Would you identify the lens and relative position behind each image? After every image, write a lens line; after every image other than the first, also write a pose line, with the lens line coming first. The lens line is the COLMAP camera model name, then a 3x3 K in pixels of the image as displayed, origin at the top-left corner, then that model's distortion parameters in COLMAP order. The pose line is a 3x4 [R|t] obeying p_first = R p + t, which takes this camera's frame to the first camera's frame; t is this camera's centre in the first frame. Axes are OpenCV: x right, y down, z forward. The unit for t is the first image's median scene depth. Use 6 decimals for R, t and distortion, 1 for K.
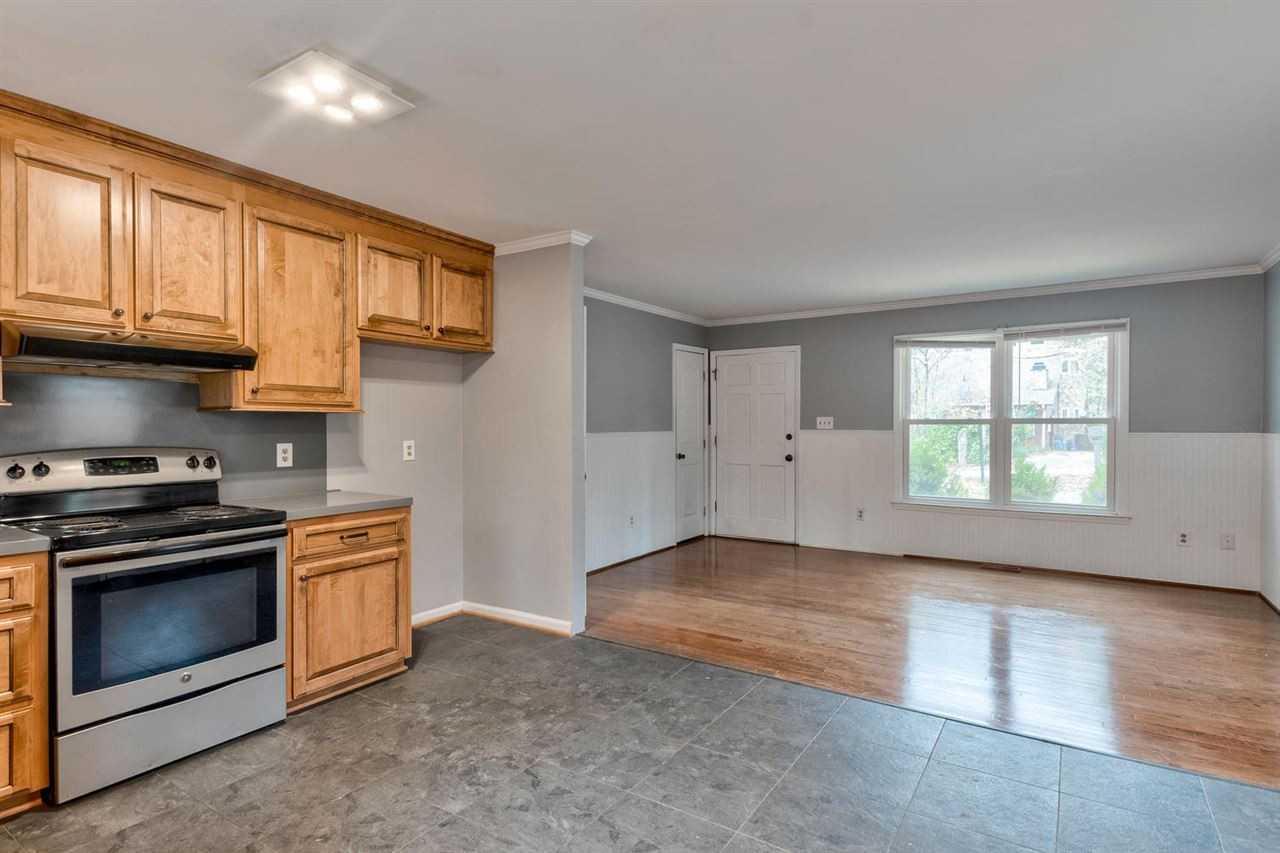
lens RADIAL K [[654.0, 0, 657.2], [0, 654.0, 430.4], [0, 0, 1]] dist [0.039064, -0.010493]
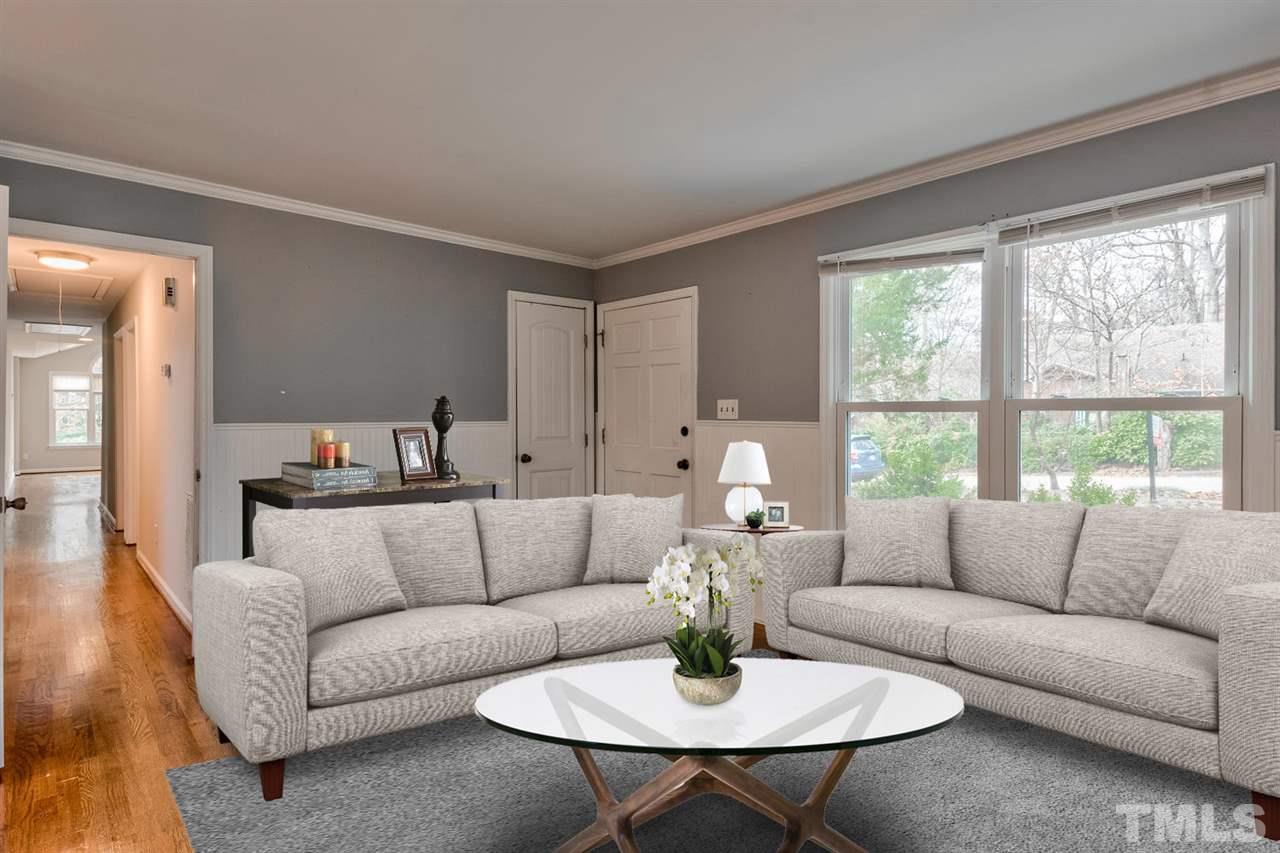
lens RADIAL K [[654.0, 0, 667.2], [0, 654.0, 423.6], [0, 0, 1]] dist [0.039064, -0.010493]
pose [[0.972005, 0.007407, -0.234842, 0.343770], [-0.006760, 0.999971, 0.003560, 0.000296], [0.234862, -0.001873, 0.972027, 0.387167]]
